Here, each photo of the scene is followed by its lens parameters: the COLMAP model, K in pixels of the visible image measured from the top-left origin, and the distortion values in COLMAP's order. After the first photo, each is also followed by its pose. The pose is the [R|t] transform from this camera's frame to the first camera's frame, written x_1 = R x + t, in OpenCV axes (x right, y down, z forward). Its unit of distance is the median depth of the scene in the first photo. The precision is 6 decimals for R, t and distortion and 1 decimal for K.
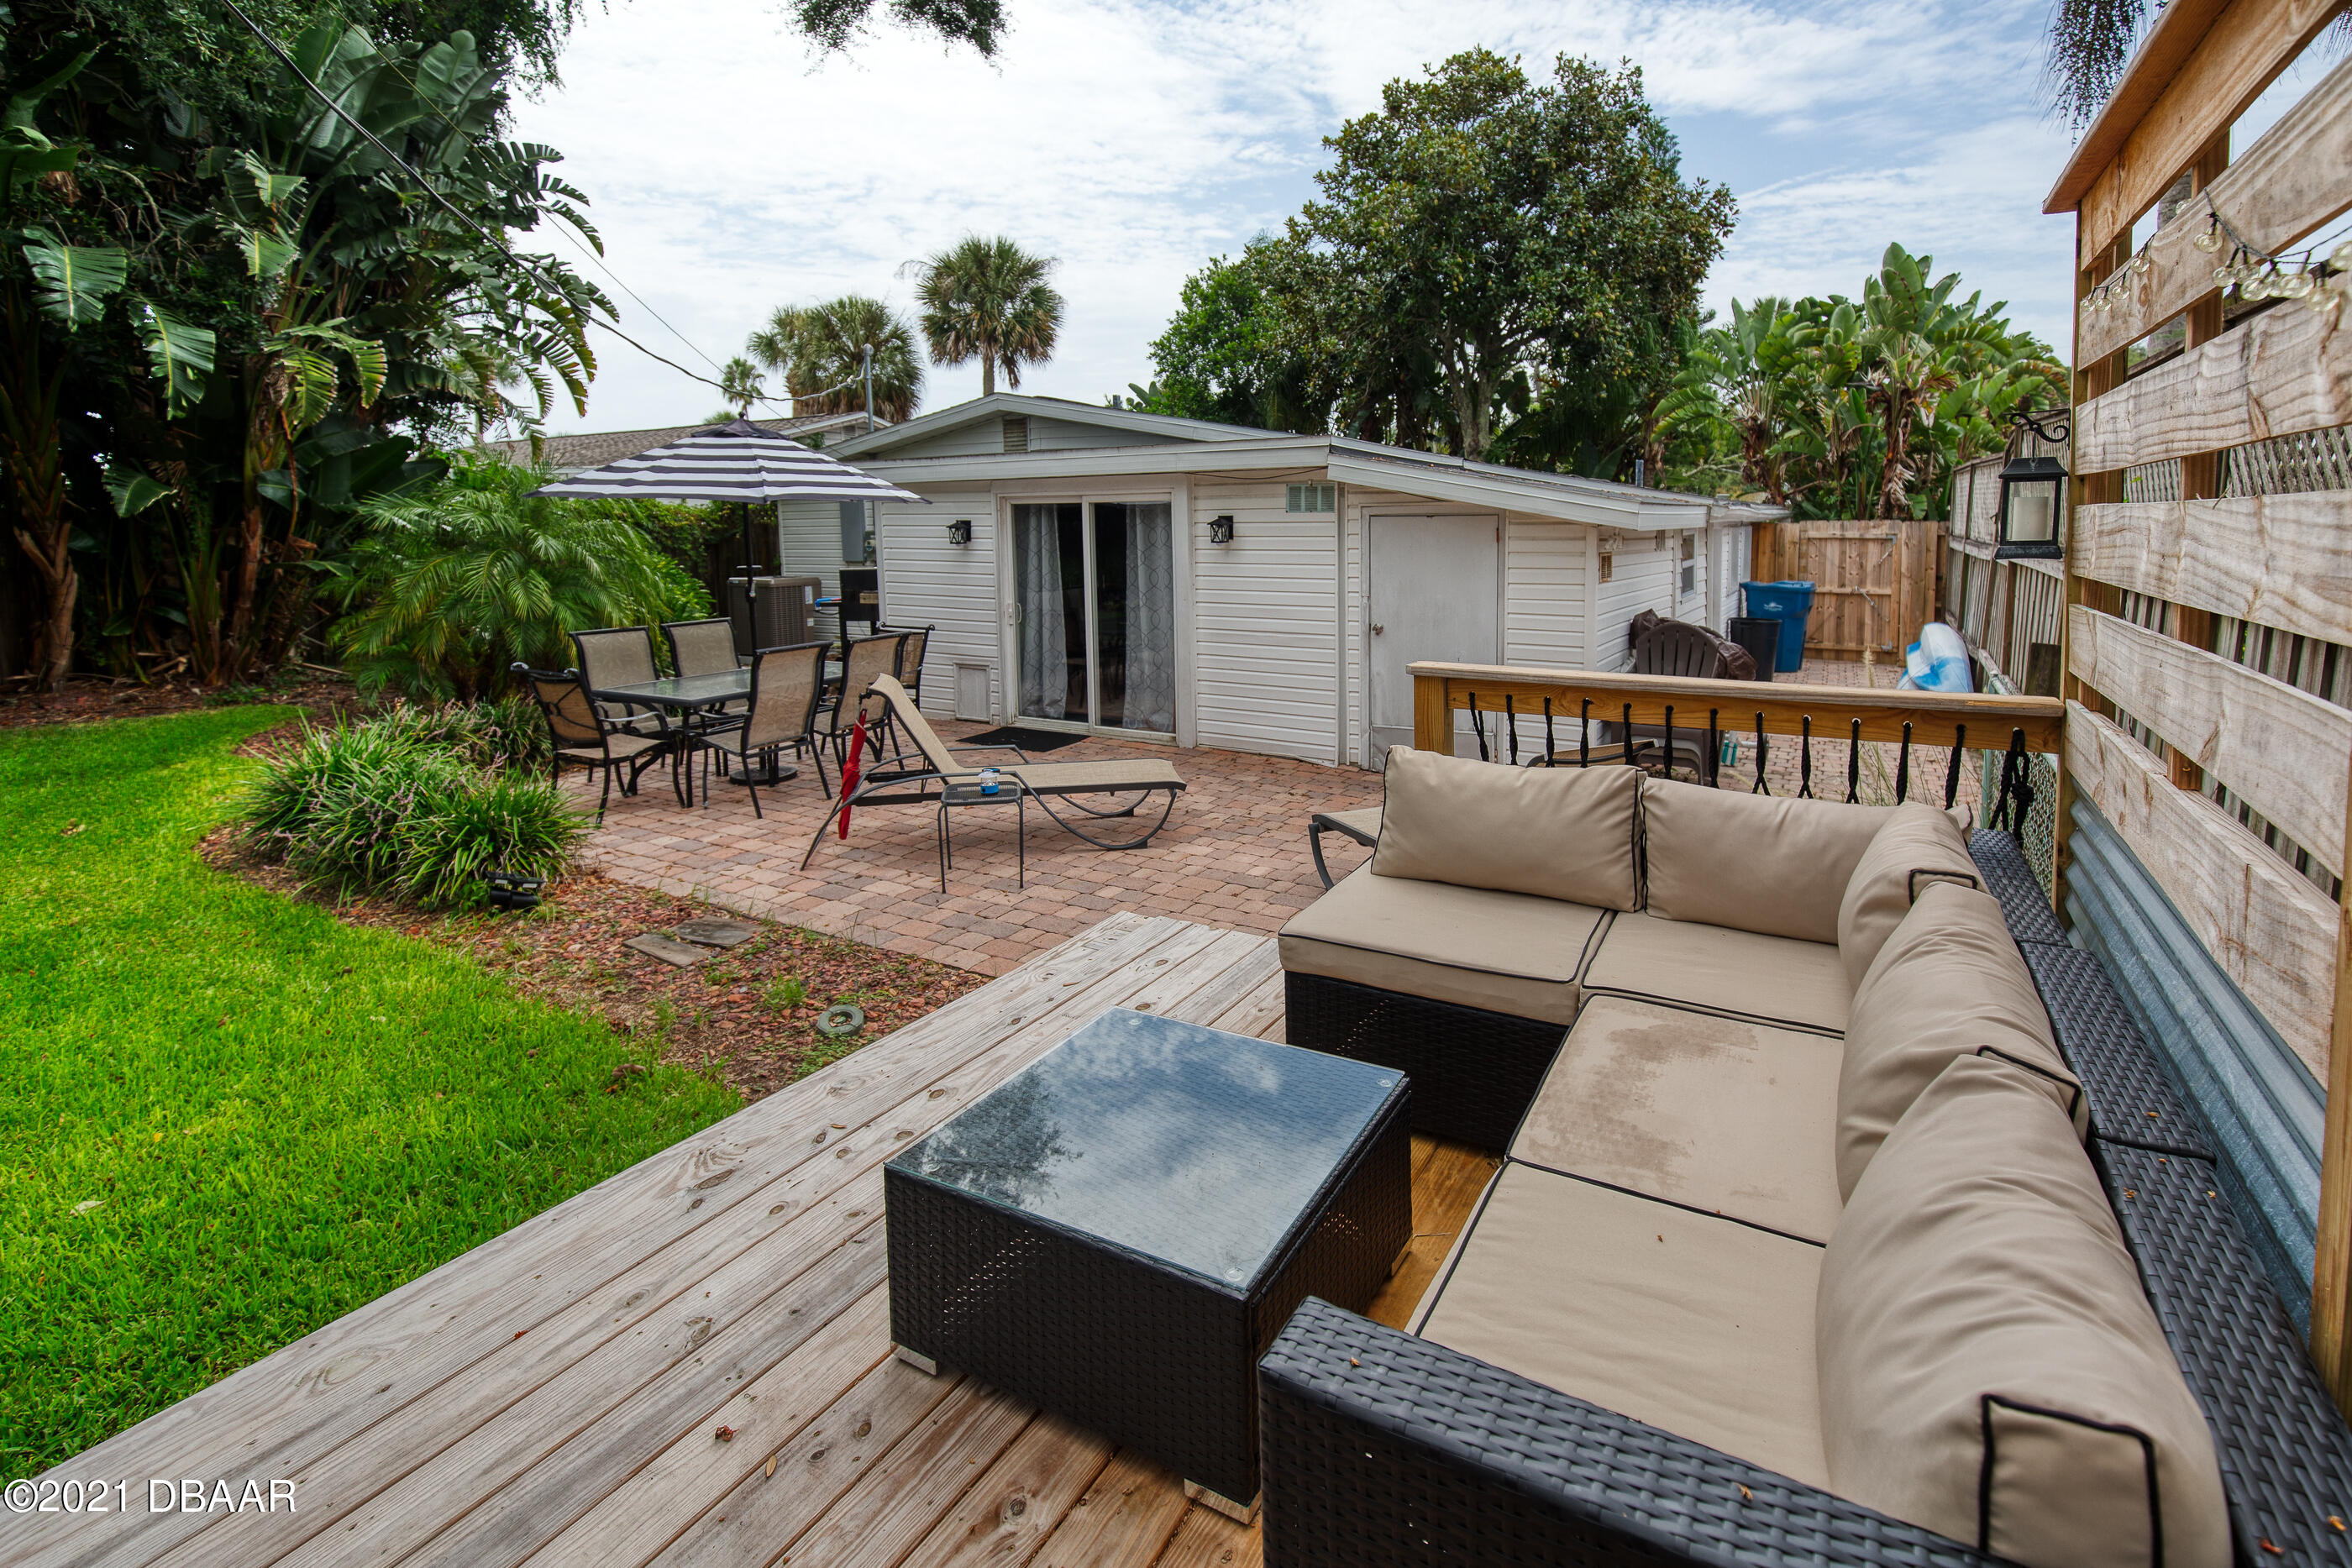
lens RADIAL K [[1135.8, 0, 1183.1], [0, 1135.8, 617.2], [0, 0, 1]] dist [0.032170, -0.010870]
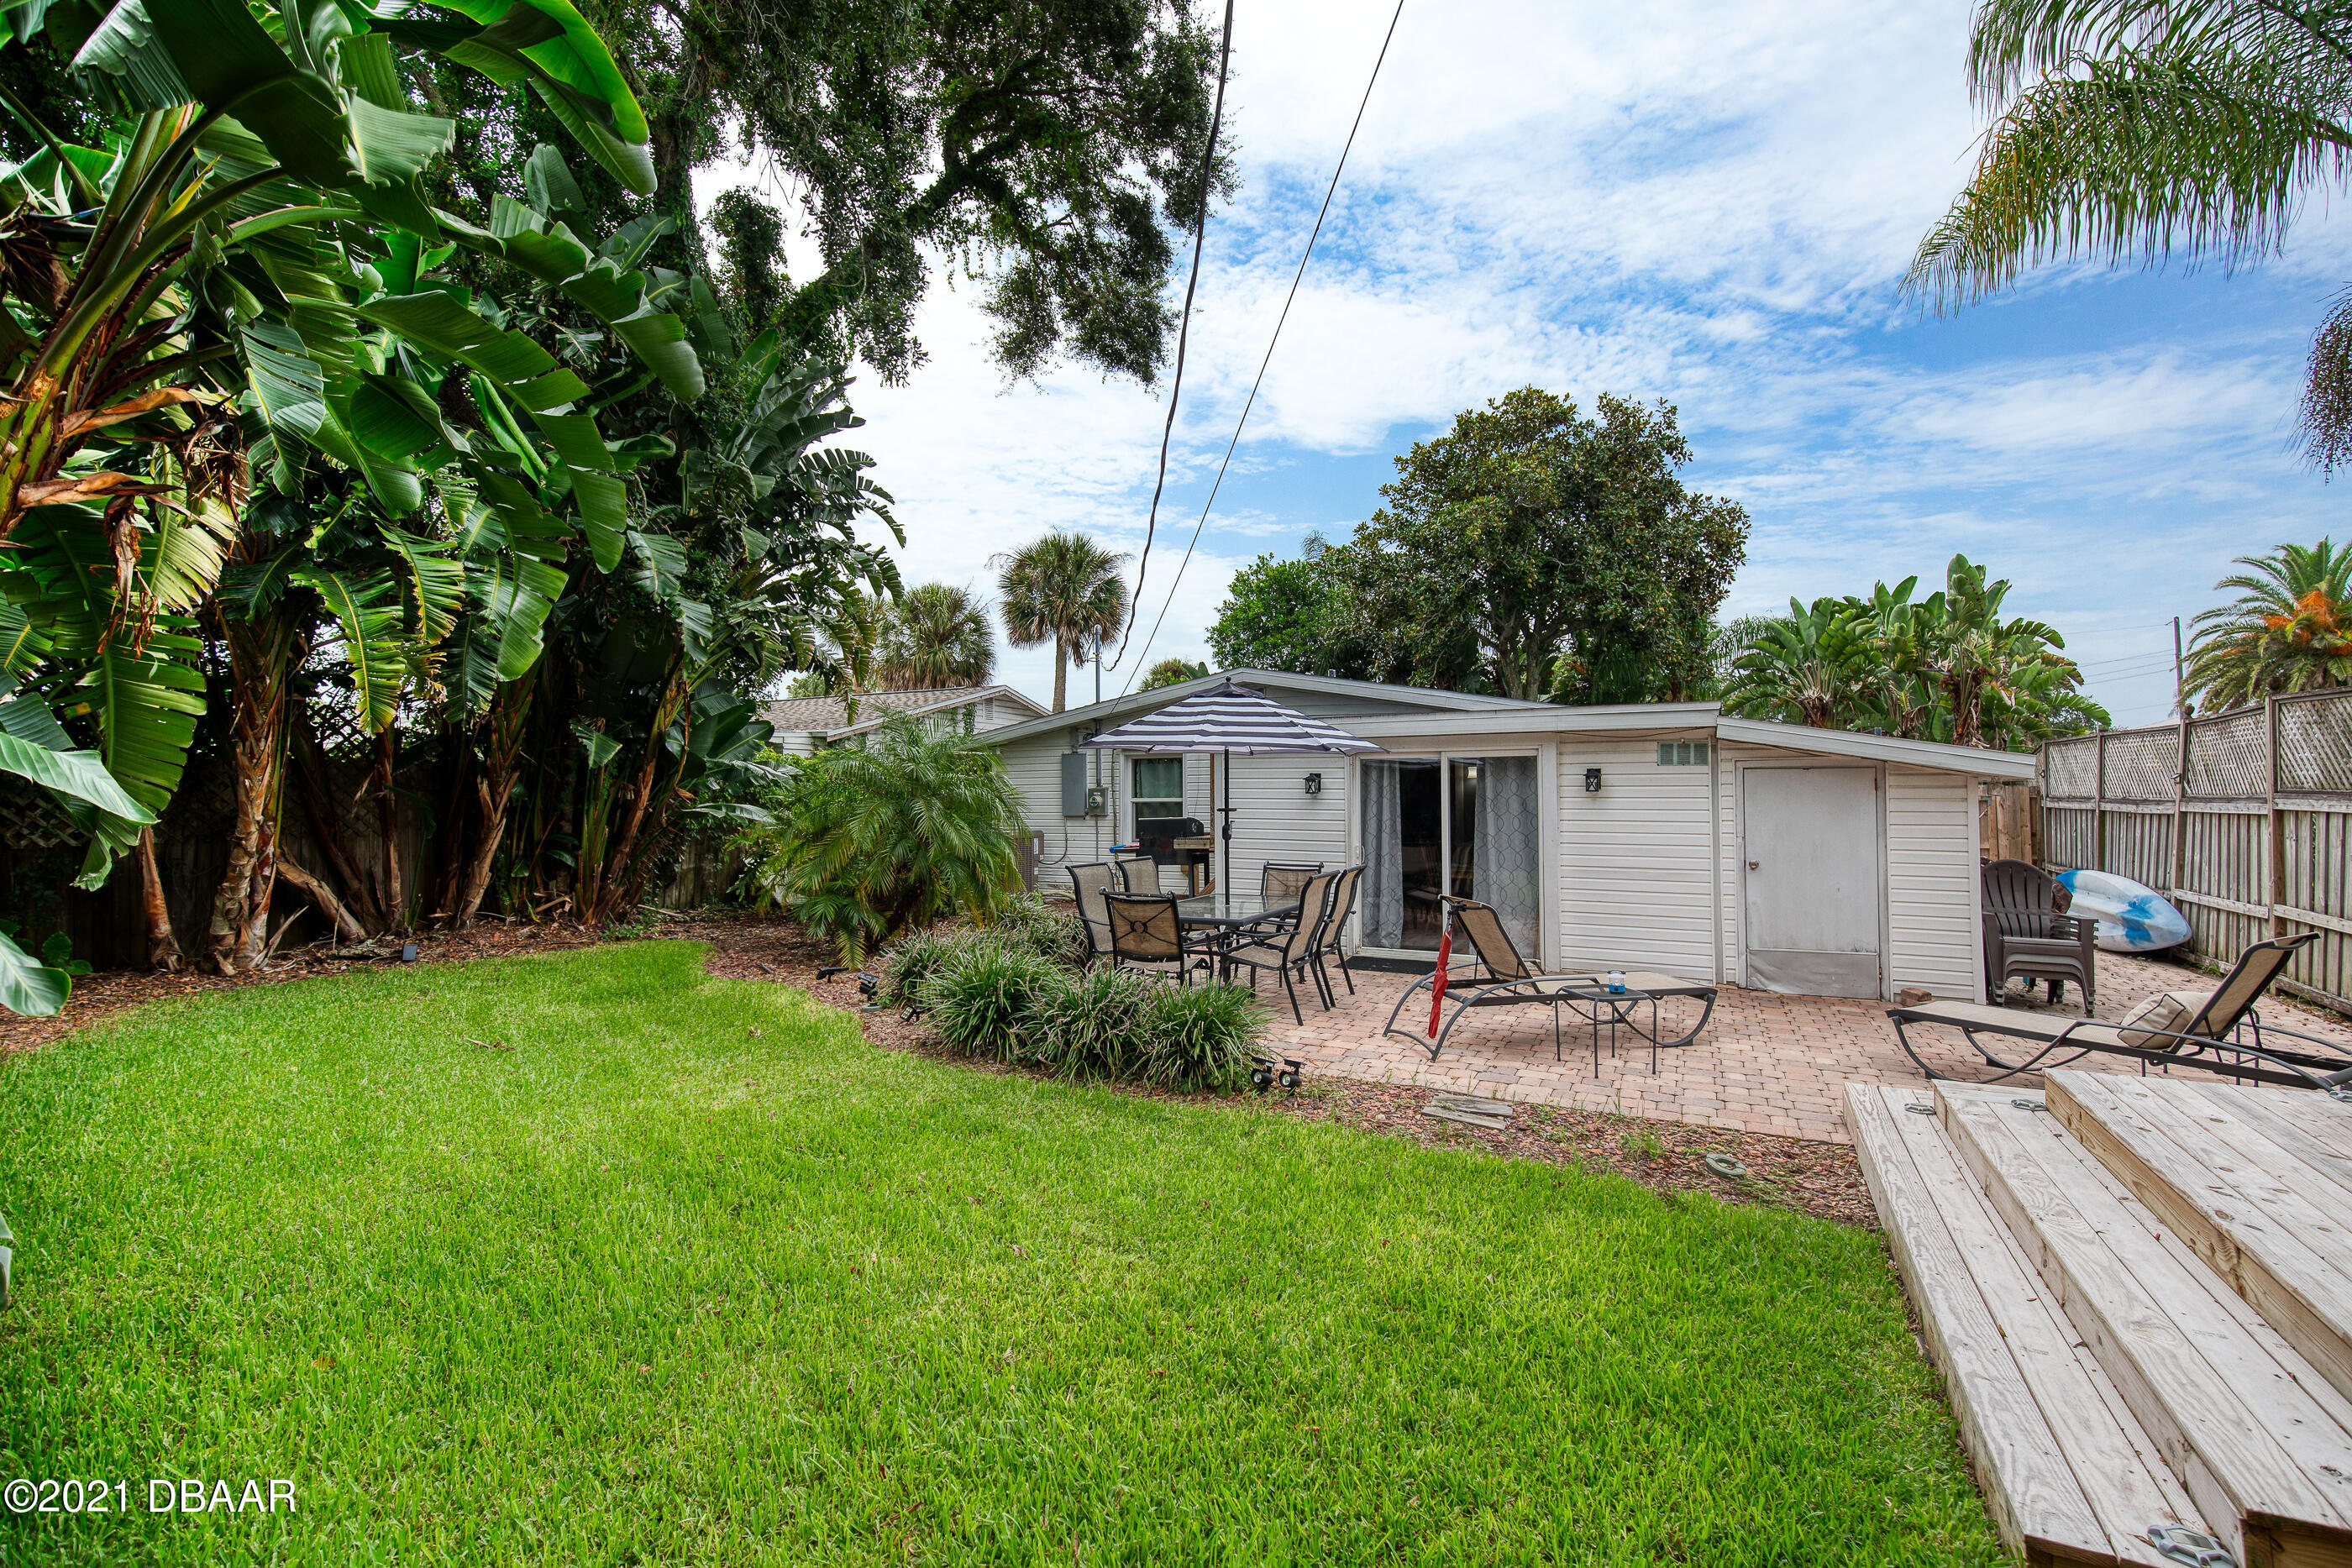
lens RADIAL K [[1057.4, 0, 1181.5], [0, 1057.4, 766.3], [0, 0, 1]] dist [0.025146, -0.007503]
pose [[0.998414, 0.006829, 0.055877, -0.289697], [-0.000688, 0.994022, -0.109176, 0.017983], [-0.056289, 0.108964, 0.992451, -0.039092]]
